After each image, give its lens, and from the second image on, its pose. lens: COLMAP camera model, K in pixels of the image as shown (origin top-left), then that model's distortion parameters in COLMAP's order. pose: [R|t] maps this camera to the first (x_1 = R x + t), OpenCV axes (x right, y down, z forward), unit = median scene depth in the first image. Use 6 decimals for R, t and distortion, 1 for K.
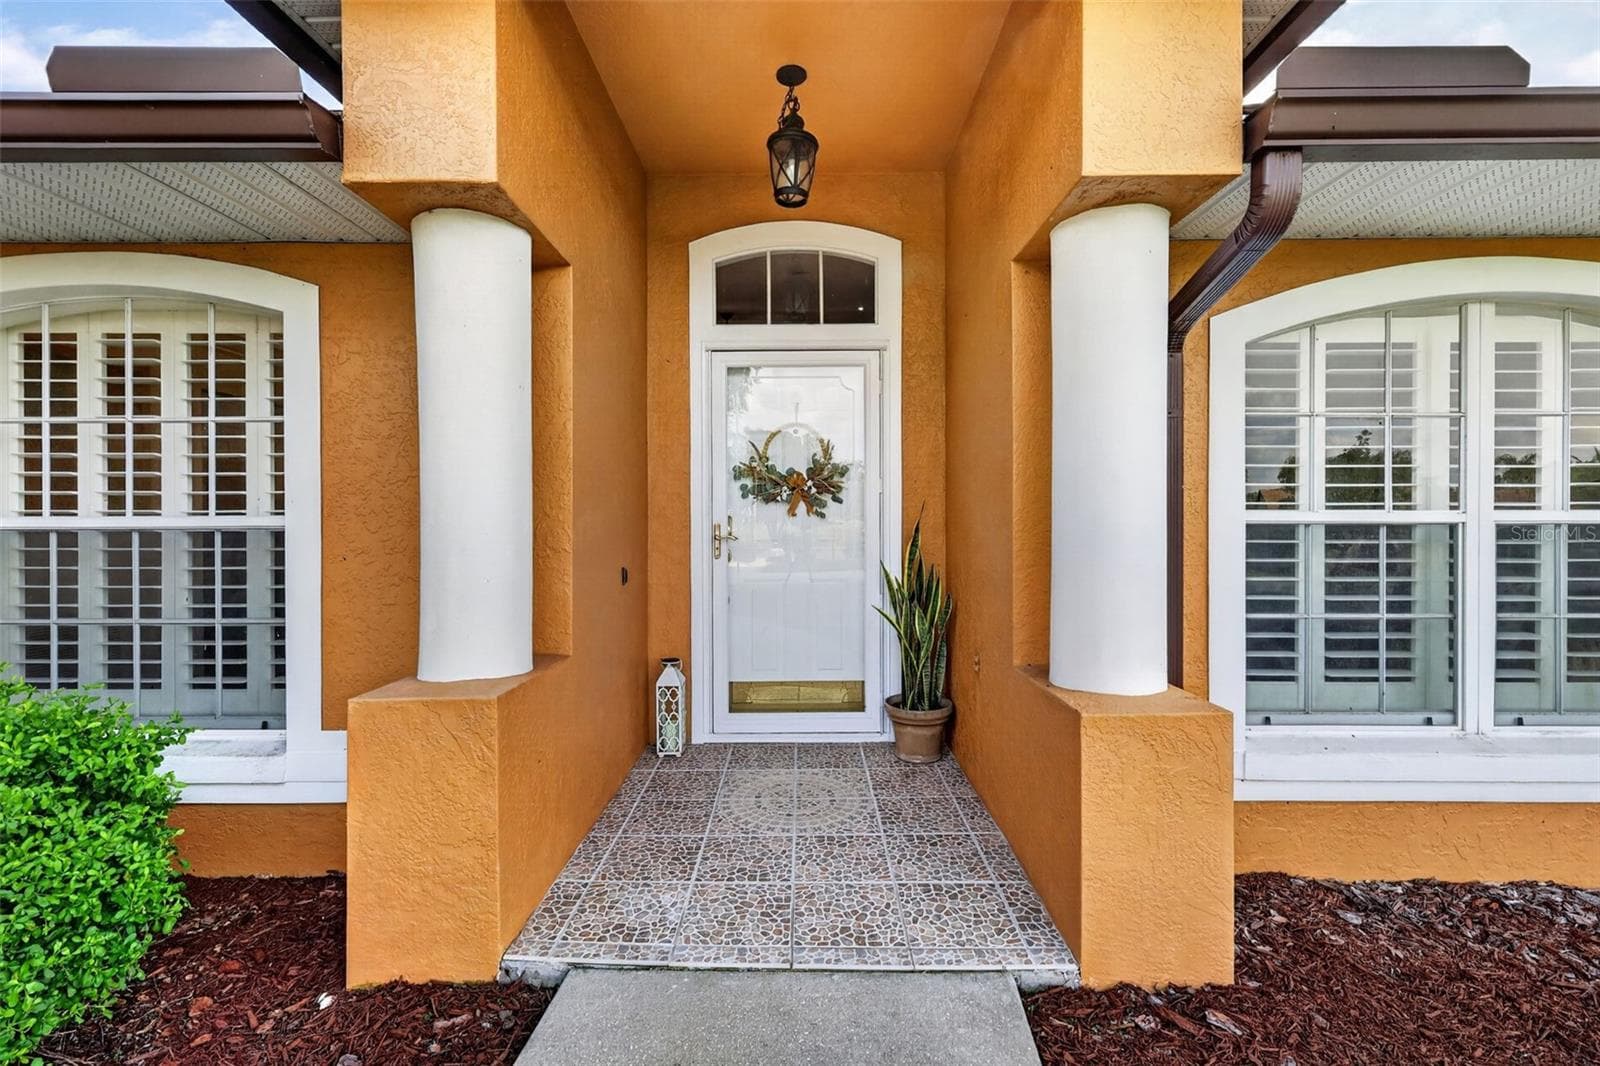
lens RADIAL K [[638.1, 0, 798.7], [0, 638.1, 524.9], [0, 0, 1]] dist [0.000314, 0.000028]
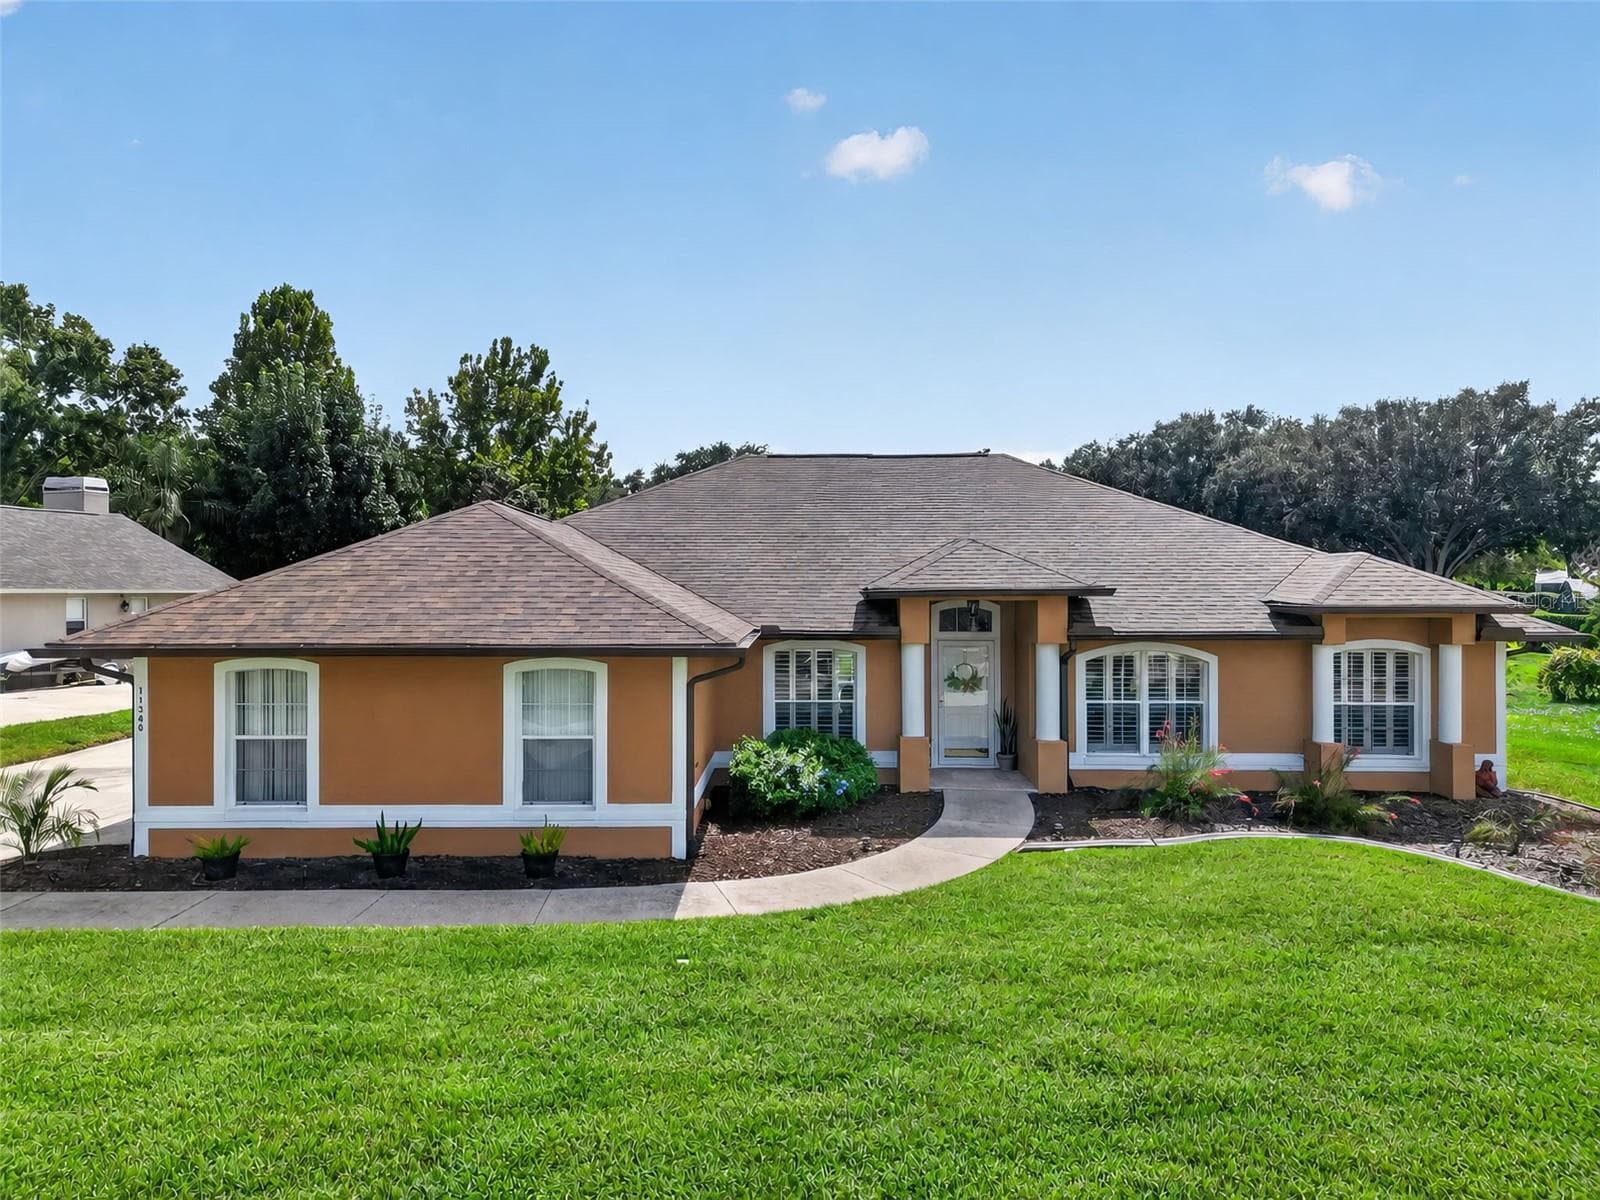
lens RADIAL K [[1066.7, 0, 800.0], [0, 1066.7, 600.0], [0, 0, 1]] dist [0.075992, -0.066698]
pose [[0.999996, 0.002864, -0.000134, -0.880880], [-0.002863, 0.999969, 0.007360, -0.549367], [0.000155, -0.007360, 0.999973, -4.536101]]
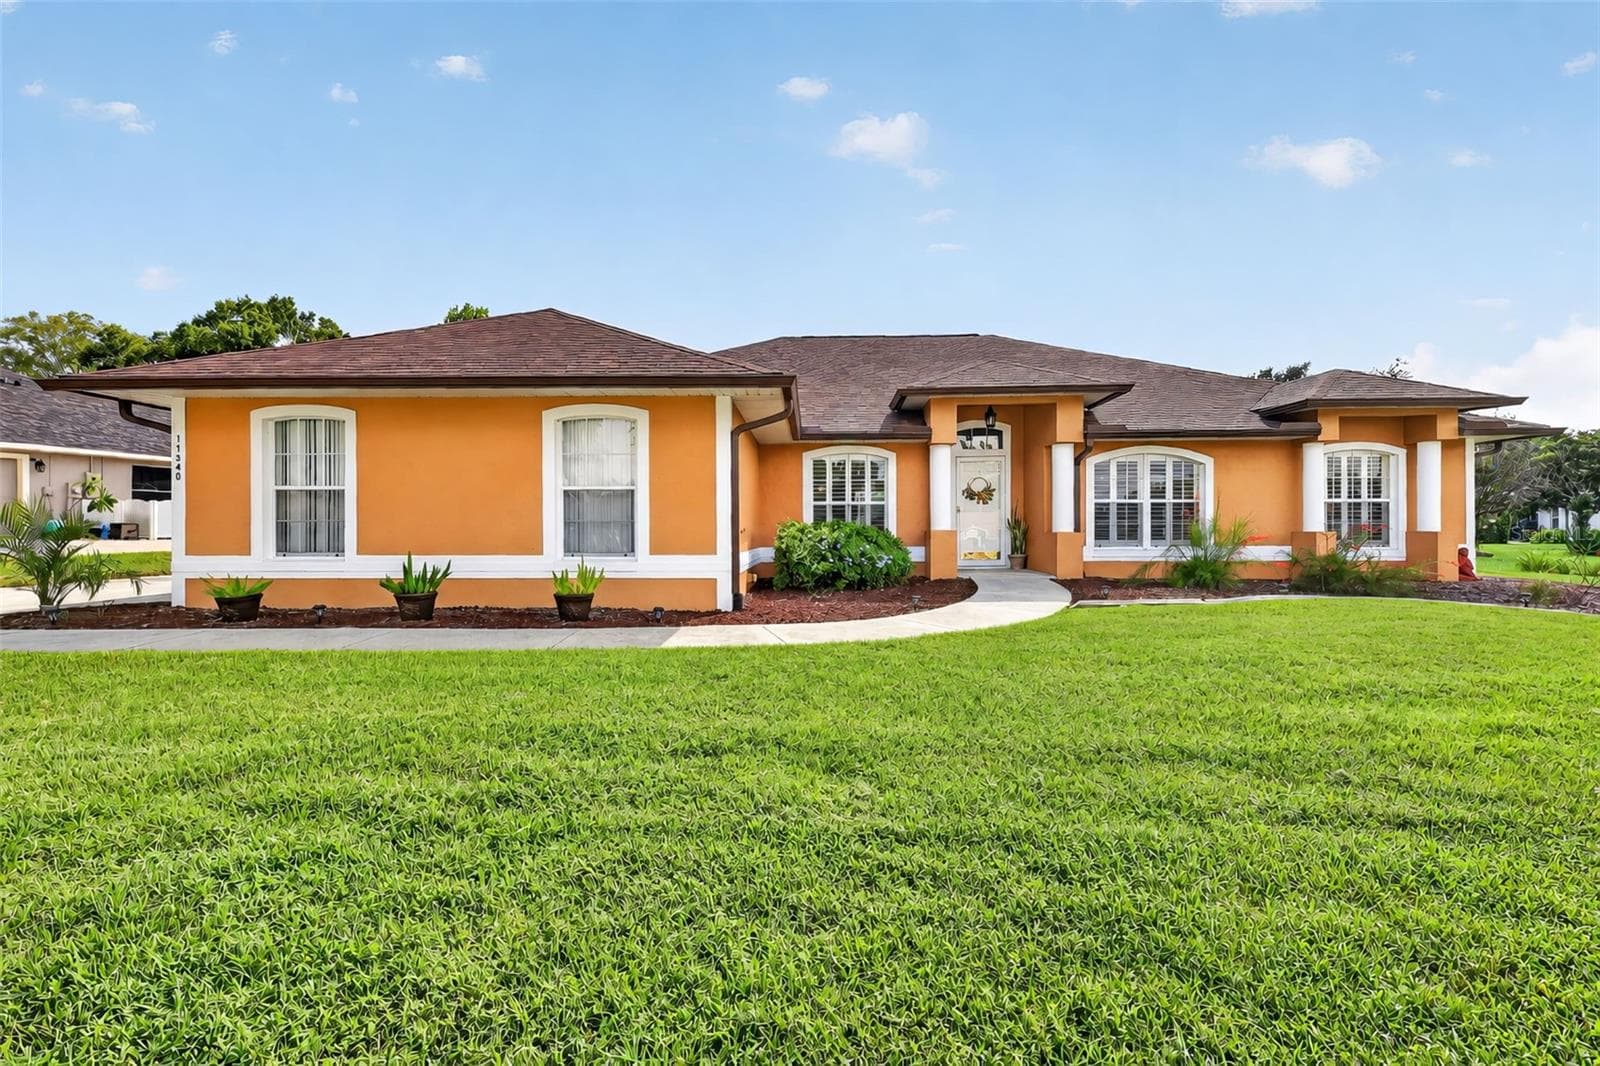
lens RADIAL K [[675.1, 0, 805.2], [0, 675.1, 528.8], [0, 0, 1]] dist [-0.000143, 0.000044]
pose [[0.999971, 0.001135, -0.007500, -1.023739], [-0.001208, 0.999952, -0.009704, 0.179820], [0.007488, 0.009712, 0.999925, -2.943439]]
